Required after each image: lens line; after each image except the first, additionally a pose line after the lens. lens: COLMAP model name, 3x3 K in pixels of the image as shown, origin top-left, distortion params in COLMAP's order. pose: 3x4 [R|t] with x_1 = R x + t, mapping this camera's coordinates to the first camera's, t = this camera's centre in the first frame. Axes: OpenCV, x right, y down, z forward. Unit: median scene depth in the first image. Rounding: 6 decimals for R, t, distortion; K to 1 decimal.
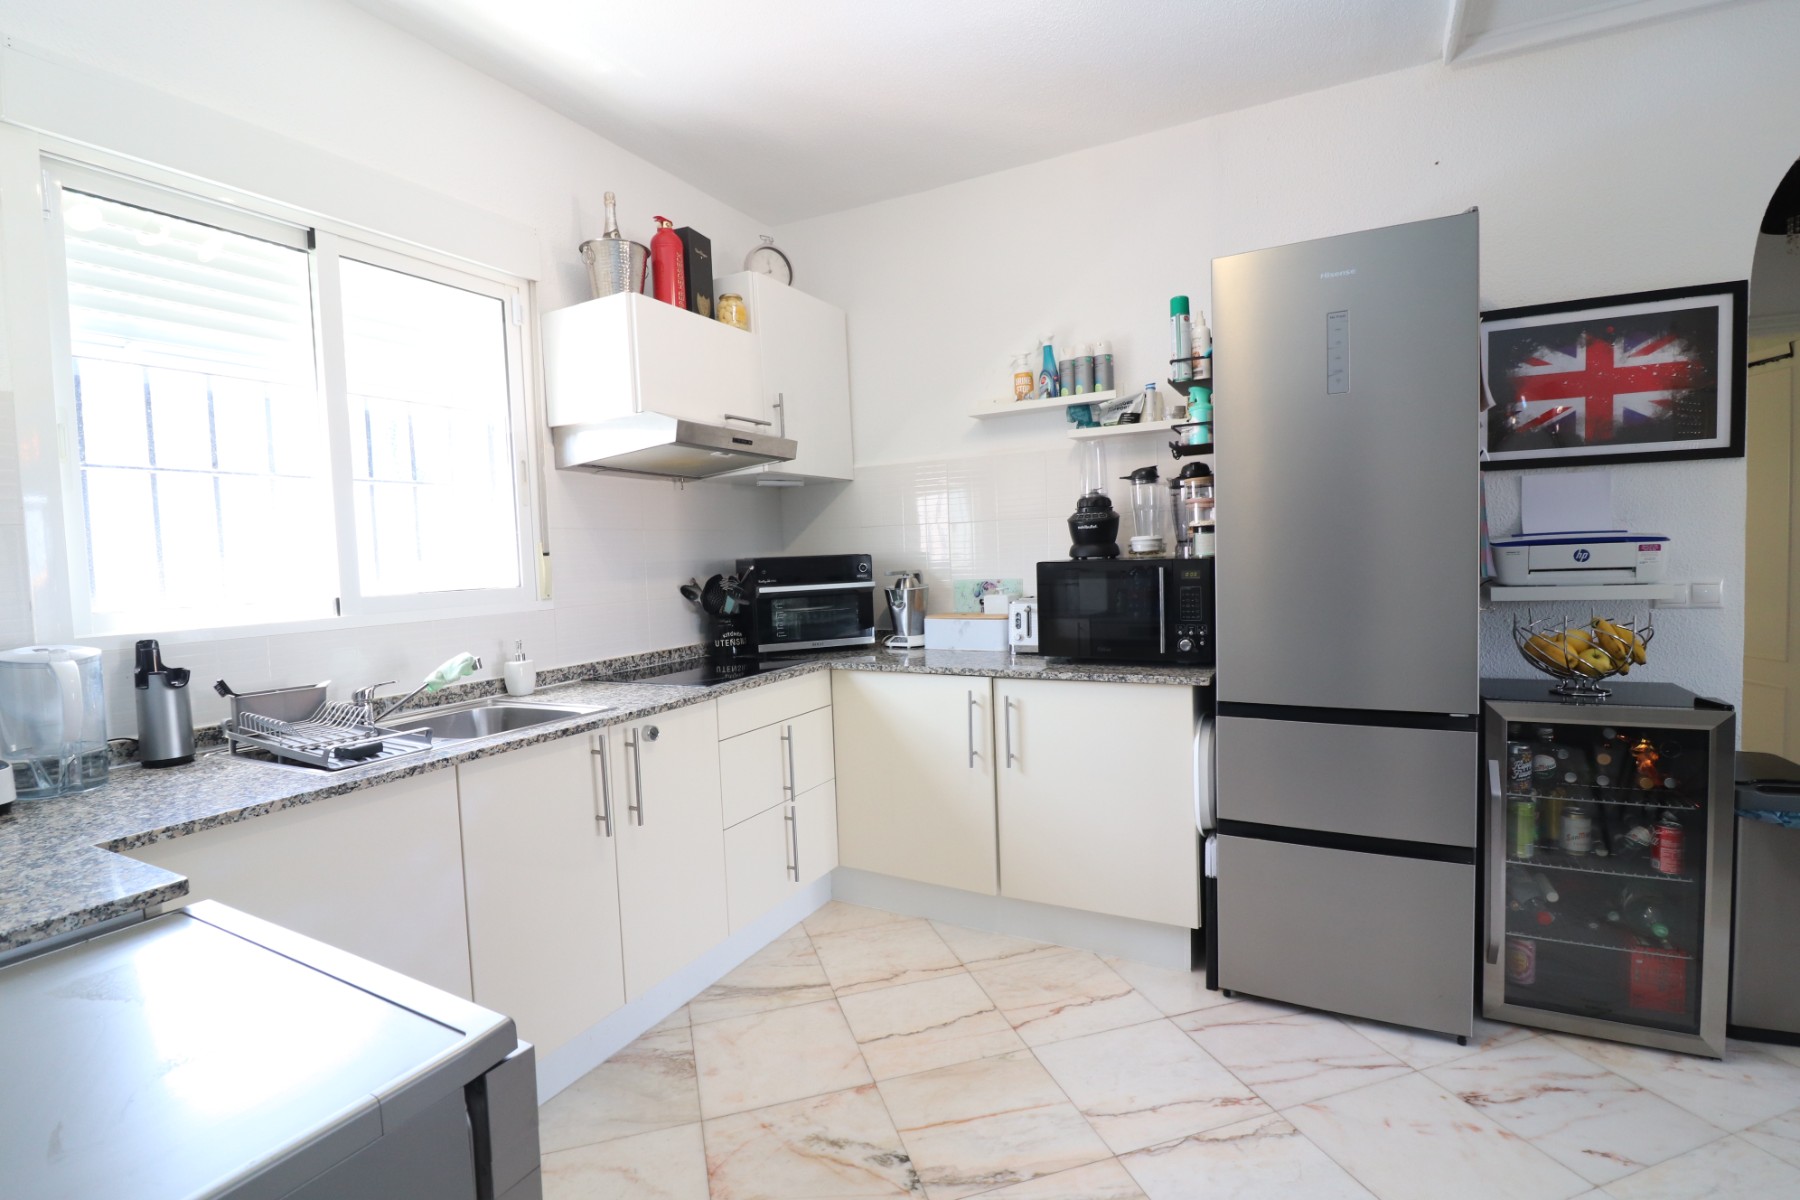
lens RADIAL K [[837.4, 0, 893.1], [0, 837.4, 597.1], [0, 0, 1]] dist [-0.018520, -0.001092]
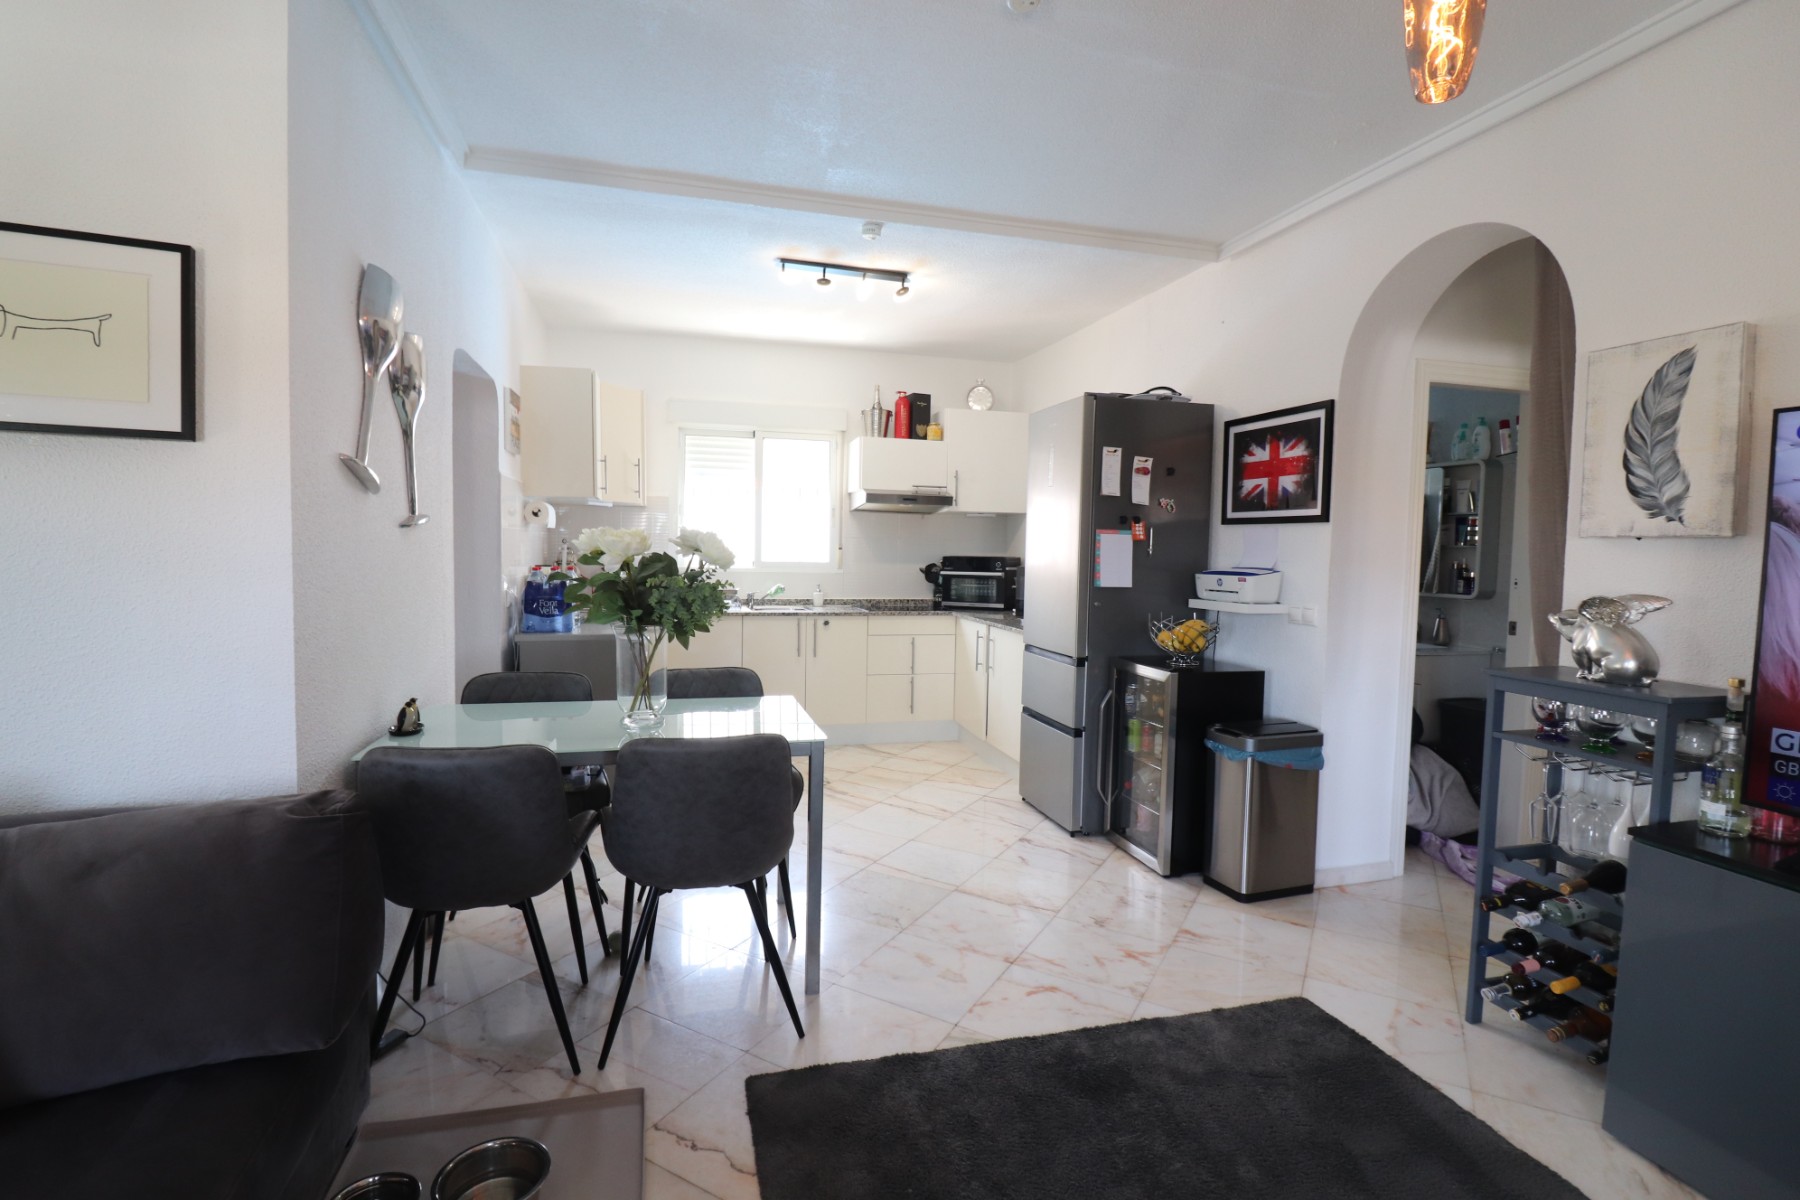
lens RADIAL K [[837.4, 0, 893.1], [0, 837.4, 597.1], [0, 0, 1]] dist [-0.018520, -0.001092]
pose [[0.682066, 0.091067, -0.725599, 1.480430], [-0.082703, 0.995456, 0.047195, -0.043423], [0.726600, 0.027819, 0.686498, -0.512932]]
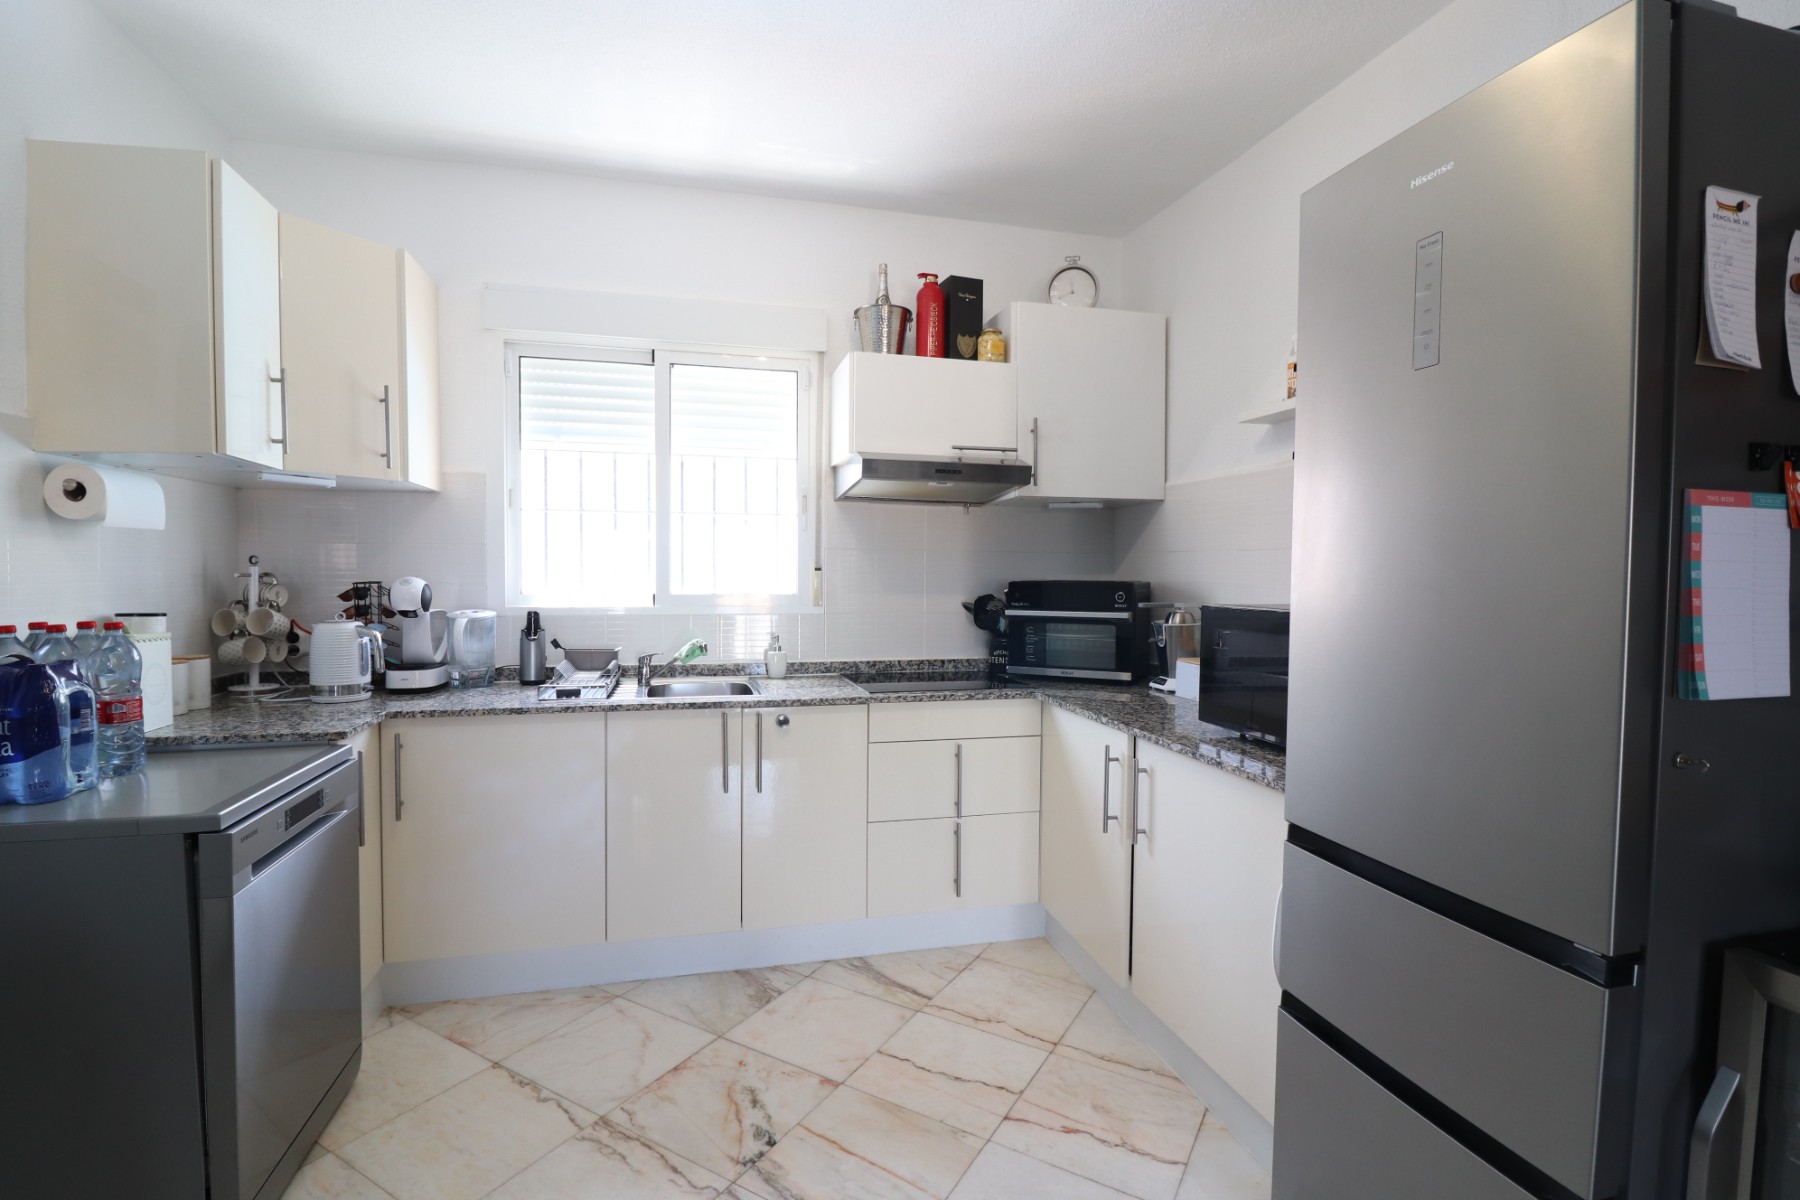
lens RADIAL K [[837.4, 0, 893.1], [0, 837.4, 597.1], [0, 0, 1]] dist [-0.018520, -0.001092]
pose [[0.672779, 0.067380, -0.736769, 0.631622], [-0.072400, 0.997060, 0.025073, -0.053781], [0.736292, 0.036473, 0.675680, 0.258376]]
